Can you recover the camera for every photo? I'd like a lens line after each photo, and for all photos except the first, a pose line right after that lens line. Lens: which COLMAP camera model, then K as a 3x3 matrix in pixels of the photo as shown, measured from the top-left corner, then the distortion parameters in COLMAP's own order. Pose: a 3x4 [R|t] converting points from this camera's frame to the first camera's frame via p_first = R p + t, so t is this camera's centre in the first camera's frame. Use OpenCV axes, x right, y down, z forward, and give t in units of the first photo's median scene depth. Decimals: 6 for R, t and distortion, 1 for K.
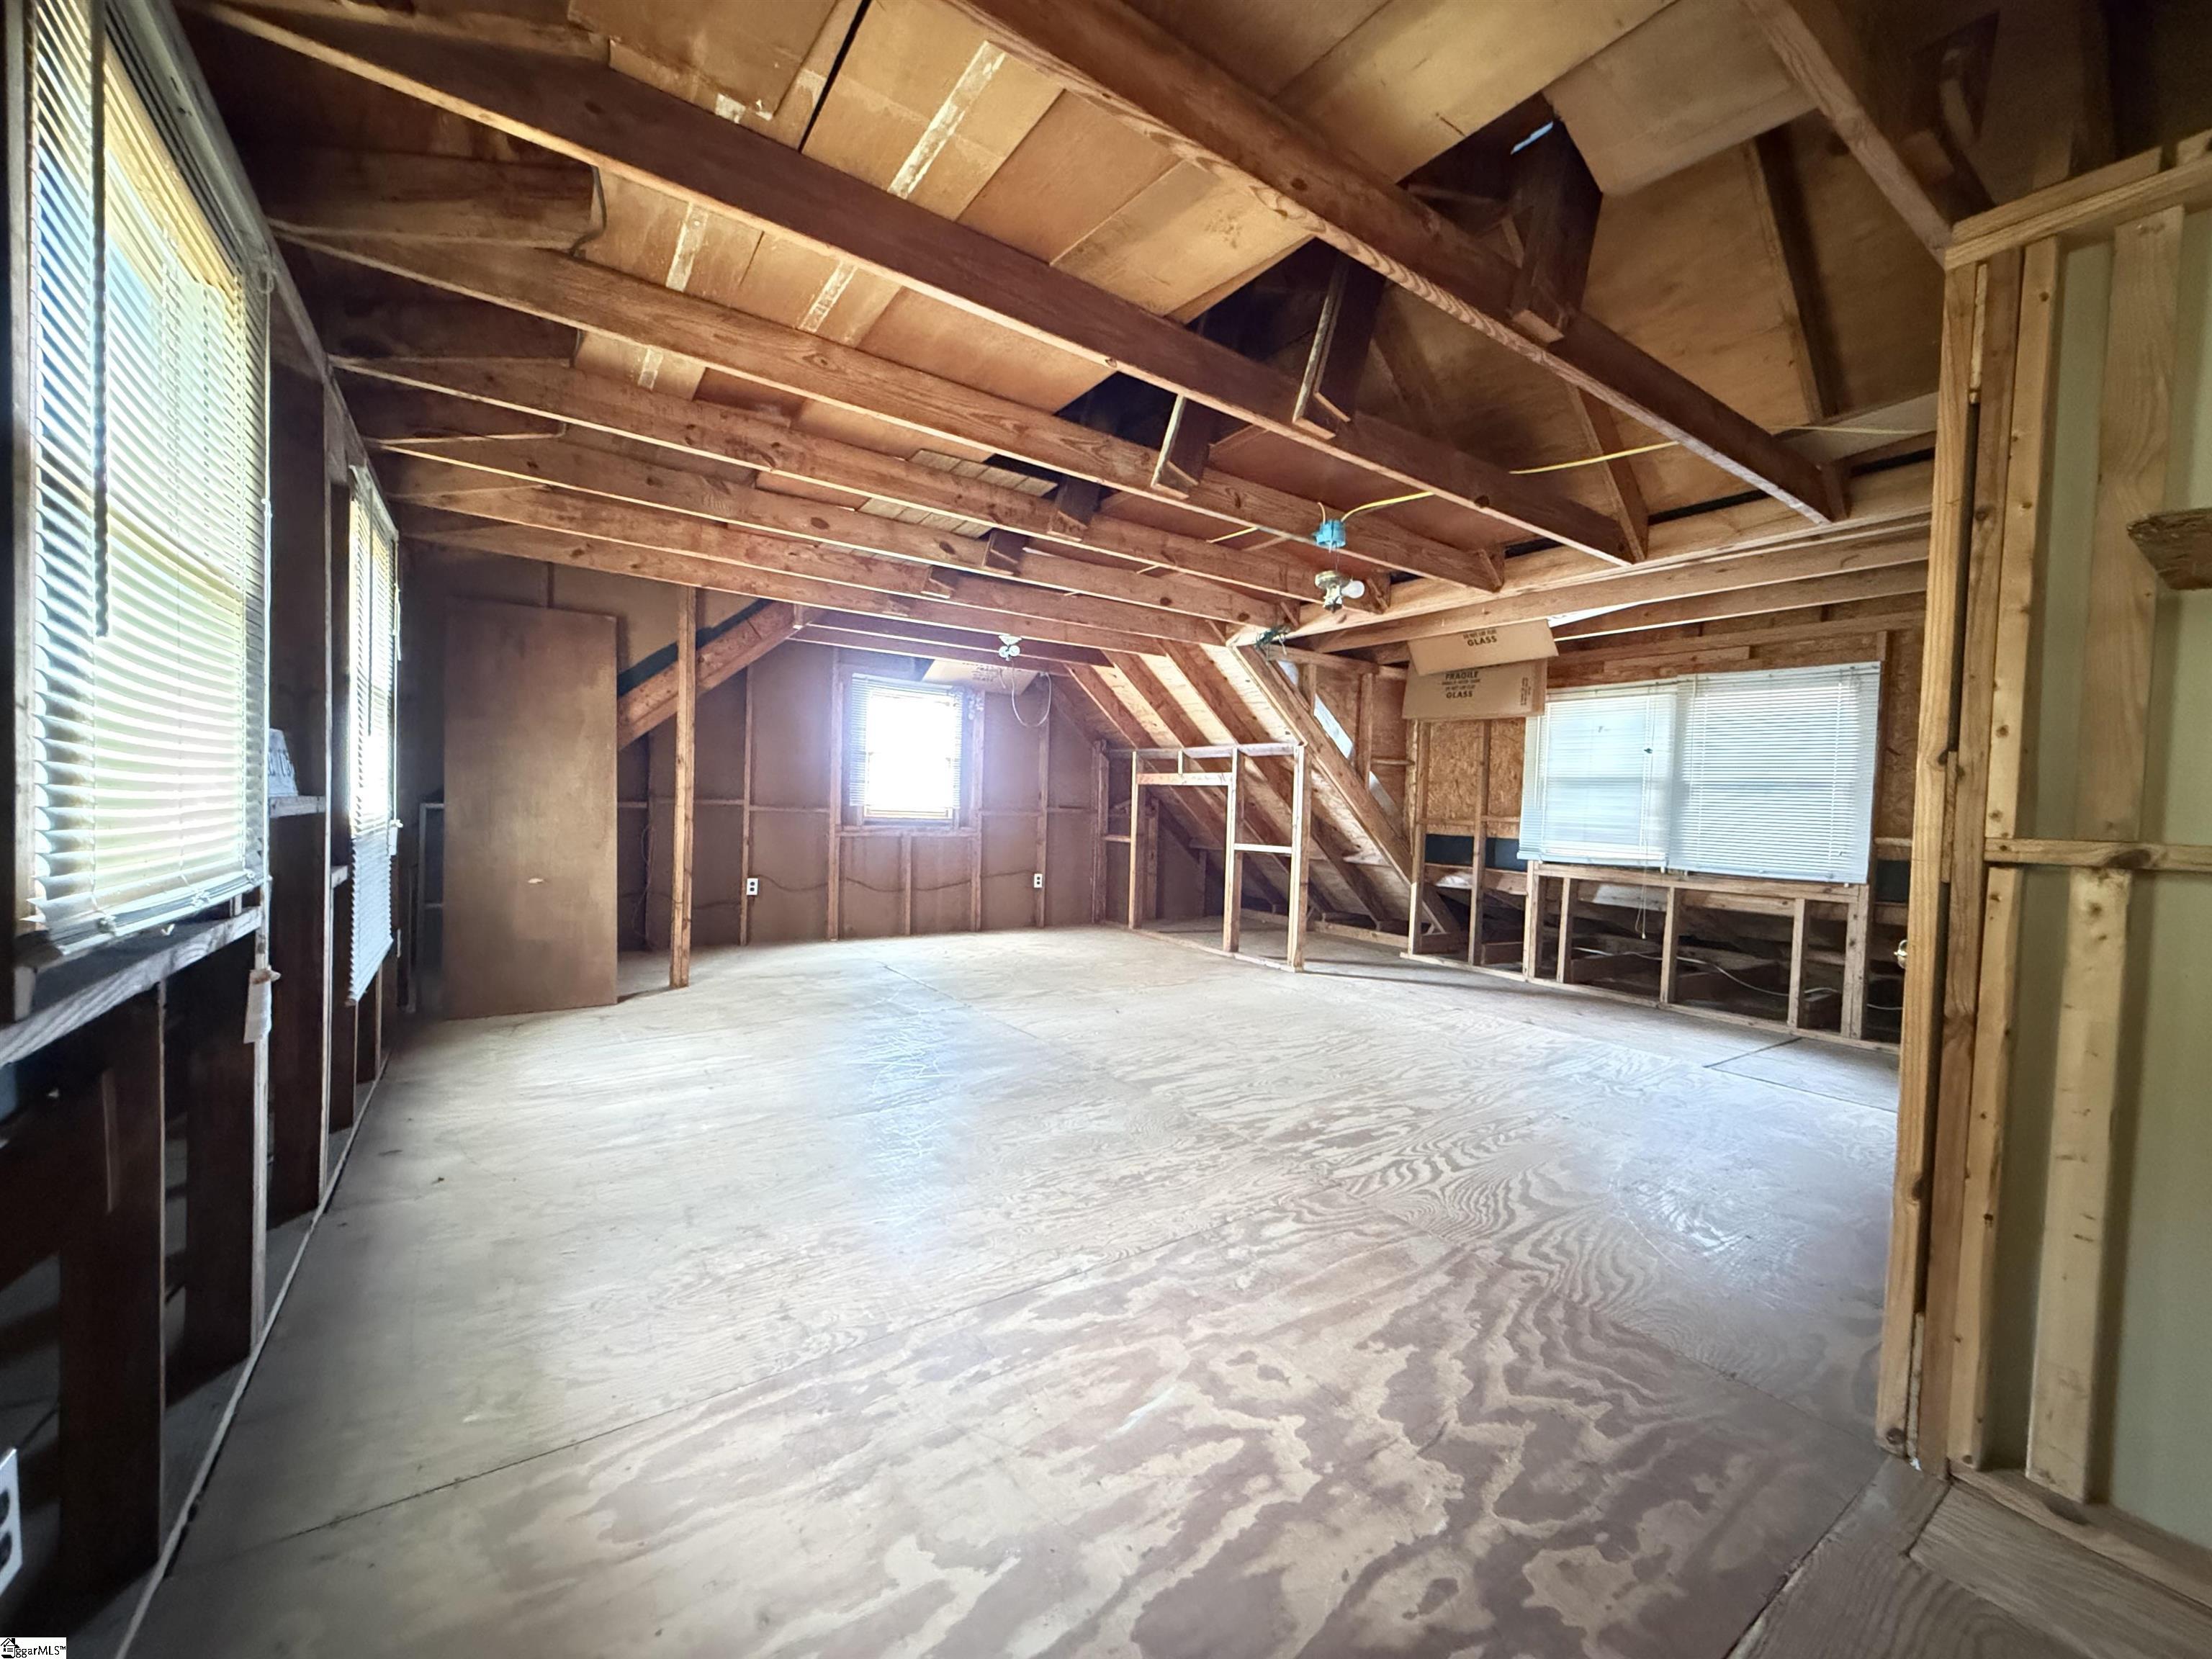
lens RADIAL K [[879.4, 0, 1105.0], [0, 879.4, 832.9], [0, 0, 1]] dist [-0.002584, 0.000346]
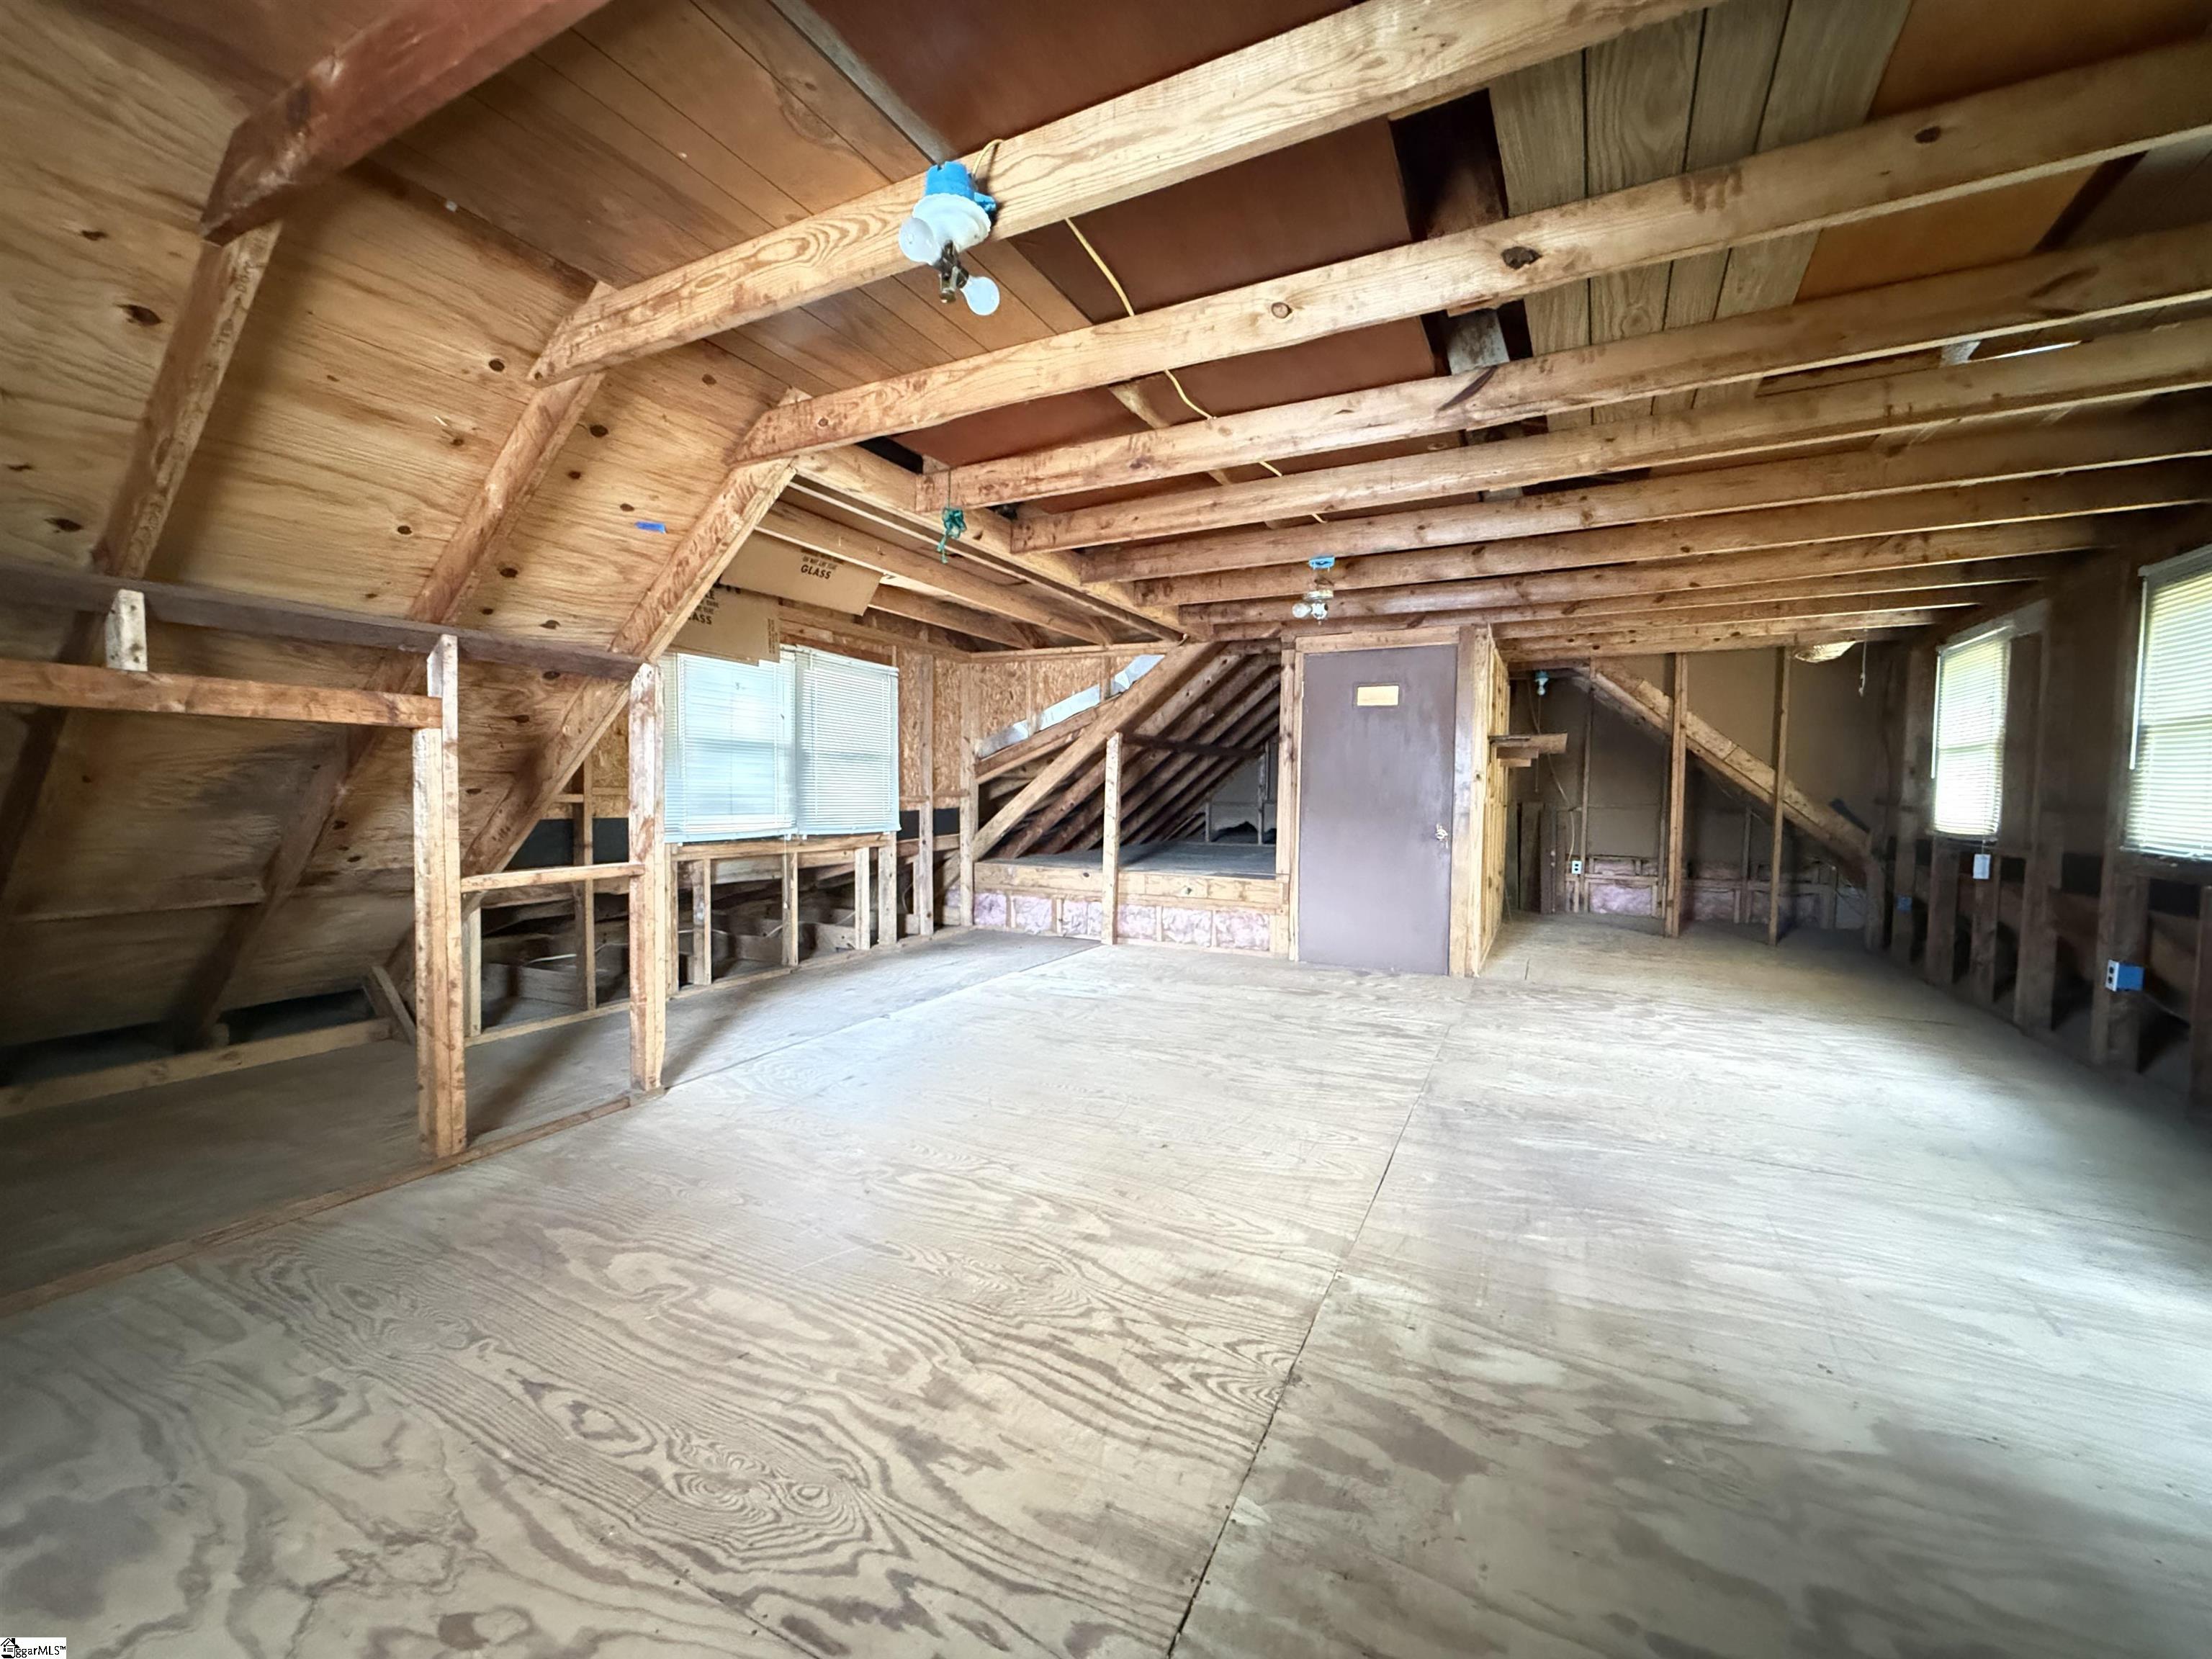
lens RADIAL K [[879.4, 0, 1101.9], [0, 879.4, 832.7], [0, 0, 1]] dist [-0.002584, 0.000346]
pose [[-0.471408, -0.076263, 0.878612, -0.600760], [0.004634, 0.996026, 0.088941, -0.073418], [-0.881903, 0.045999, -0.469181, 1.680933]]
